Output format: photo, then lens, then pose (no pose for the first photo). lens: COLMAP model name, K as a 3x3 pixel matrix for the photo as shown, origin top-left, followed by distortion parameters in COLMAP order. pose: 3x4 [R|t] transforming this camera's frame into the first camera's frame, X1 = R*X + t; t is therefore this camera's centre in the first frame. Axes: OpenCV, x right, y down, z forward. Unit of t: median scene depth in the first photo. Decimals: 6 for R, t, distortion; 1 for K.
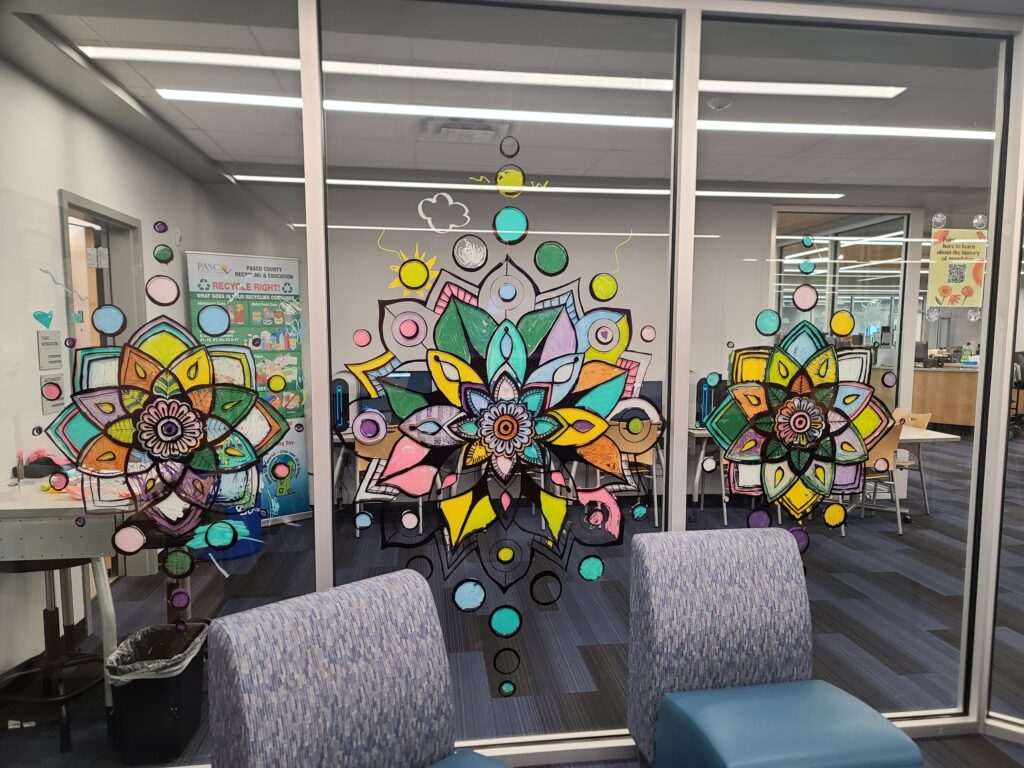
lens RADIAL K [[733.0, 0, 534.9], [0, 733.0, 412.2], [0, 0, 1]] dist [0.078649, -0.050587]
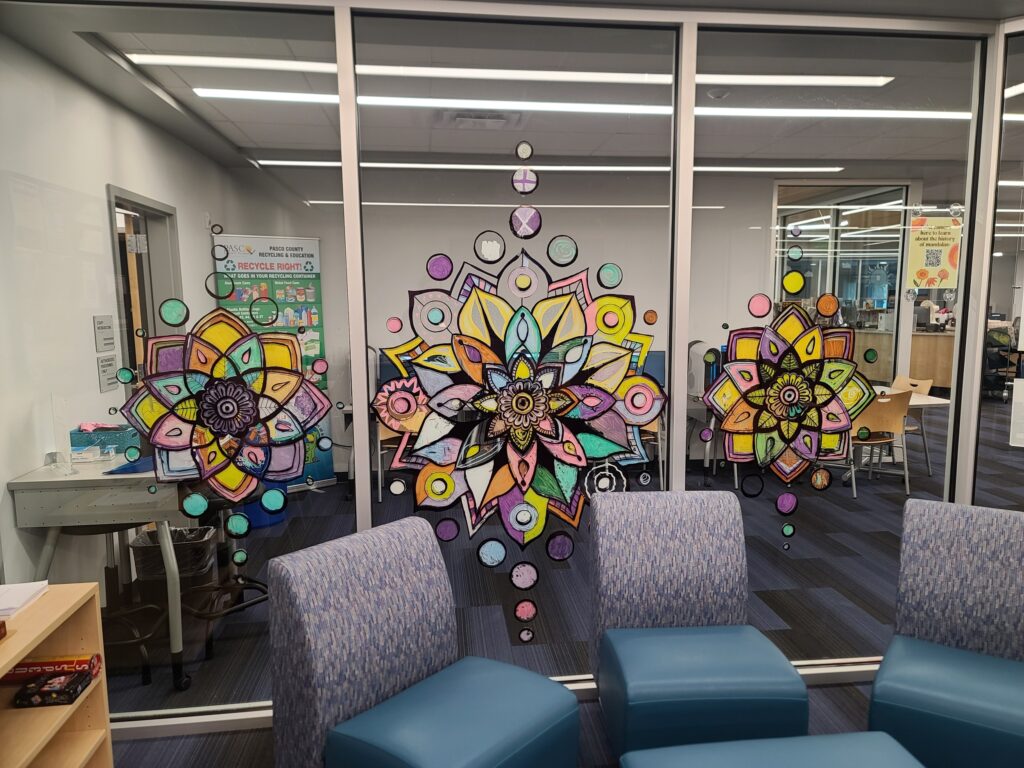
lens RADIAL K [[733.0, 0, 531.6], [0, 733.0, 398.2], [0, 0, 1]] dist [0.078649, -0.050587]
pose [[0.999862, -0.008590, -0.014249, -0.009707], [0.008997, 0.999546, 0.028772, -0.017574], [0.013995, -0.028896, 0.999484, -0.107448]]
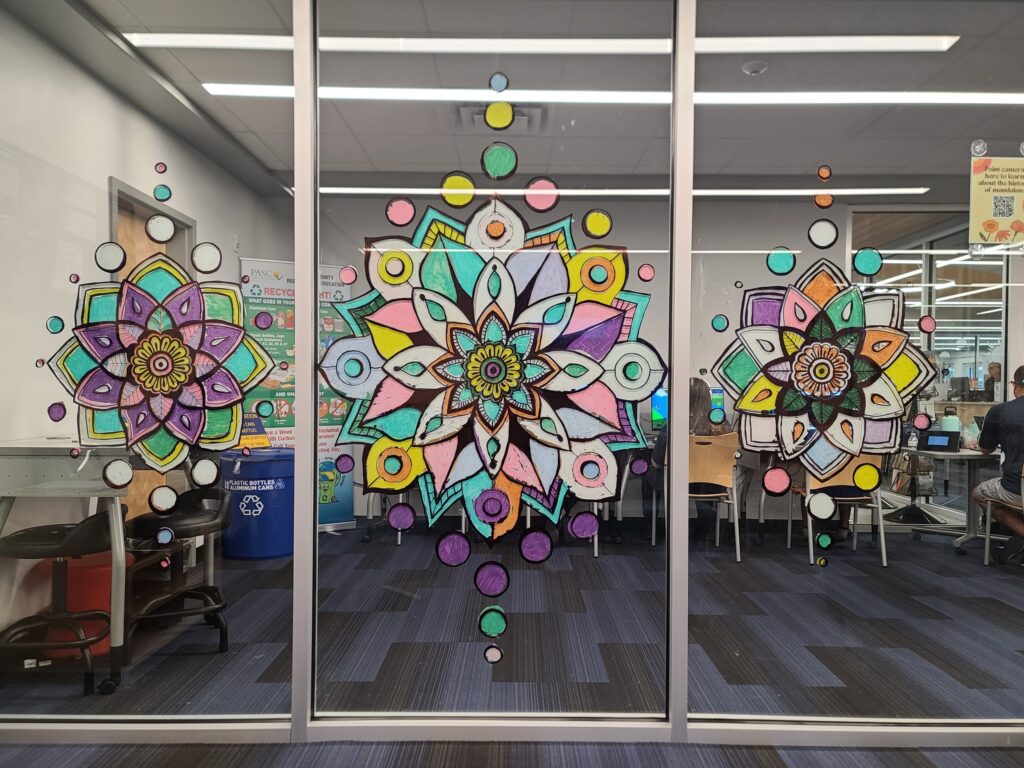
lens RADIAL K [[764.8, 0, 520.7], [0, 764.8, 397.6], [0, 0, 1]] dist [0.077196, -0.051406]
pose [[0.990421, 0.004191, -0.138017, 0.125644], [-0.017009, 0.995630, -0.091824, 0.138919], [0.137029, 0.093292, 0.986164, 0.023801]]
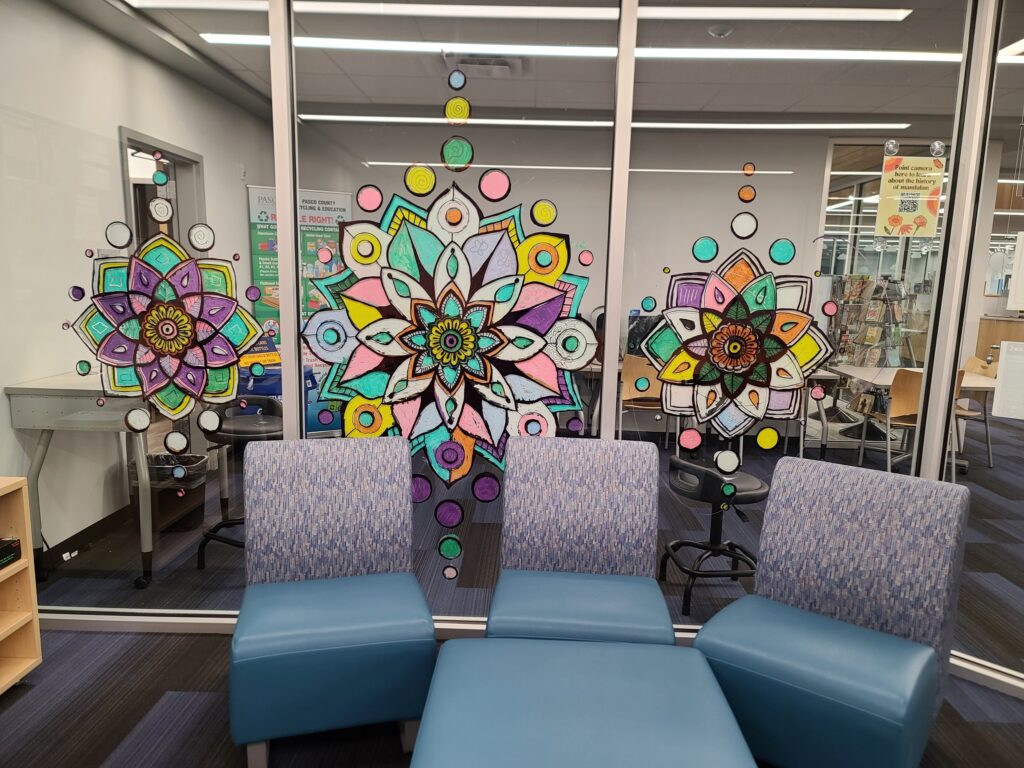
lens RADIAL K [[733.0, 0, 516.2], [0, 733.0, 400.4], [0, 0, 1]] dist [0.078649, -0.050587]
pose [[0.985779, 0.049271, -0.160663, 0.225959], [-0.039528, 0.997212, 0.063287, 0.034380], [0.163333, -0.056036, 0.984978, -0.077495]]
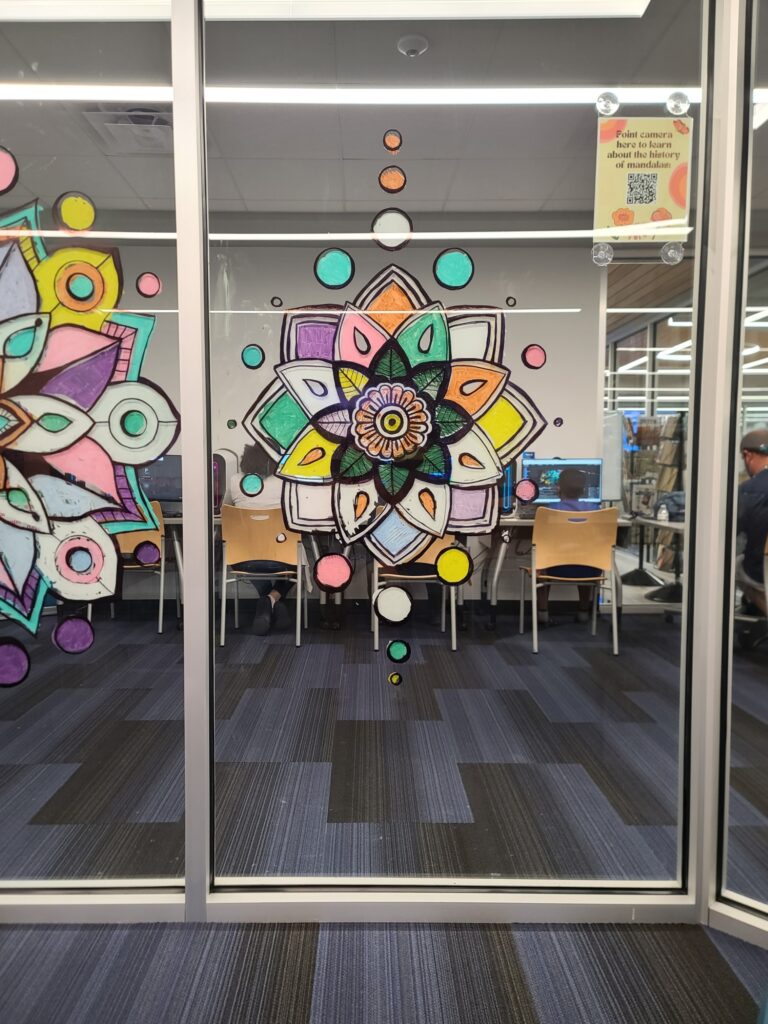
lens RADIAL K [[764.8, 0, 355.4], [0, 764.8, 517.5], [0, 0, 1]] dist [0.077196, -0.051406]
pose [[0.989001, 0.005234, -0.147819, 0.428237], [-0.010781, 0.999266, -0.036750, 0.124415], [0.147518, 0.037940, 0.988331, 0.322683]]
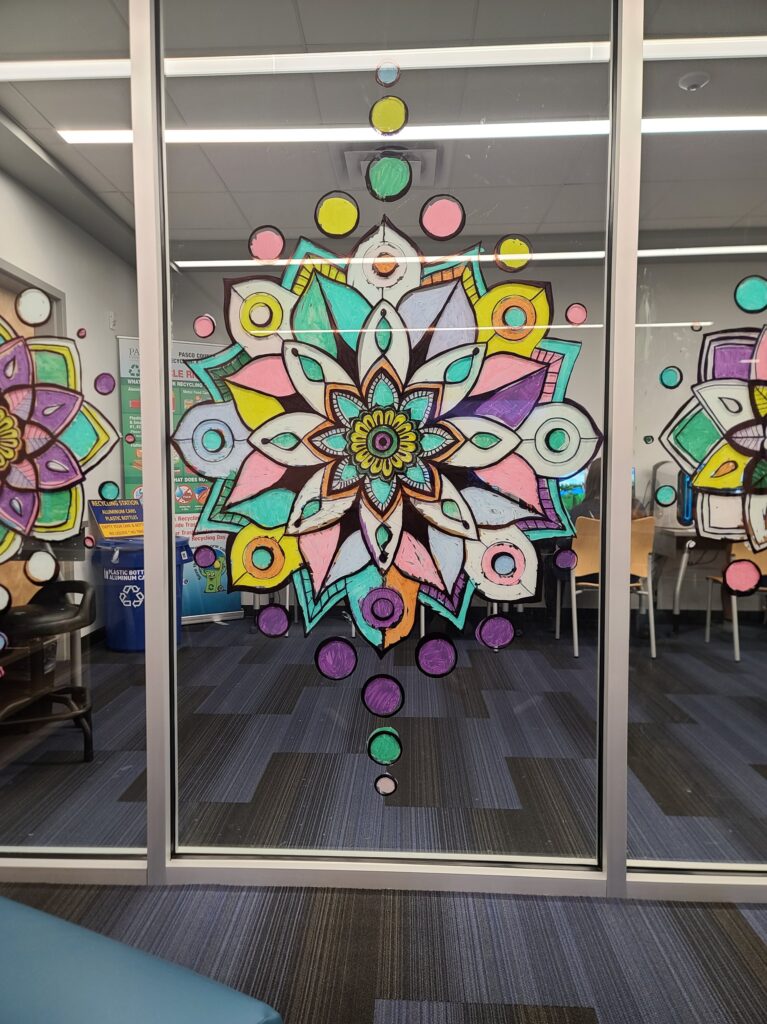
lens RADIAL K [[733.0, 0, 368.2], [0, 733.0, 520.3], [0, 0, 1]] dist [0.078649, -0.050587]
pose [[0.980750, 0.005348, -0.195193, 0.091469], [-0.014001, 0.998978, -0.042978, 0.129743], [0.194764, 0.044884, 0.979823, 0.226715]]
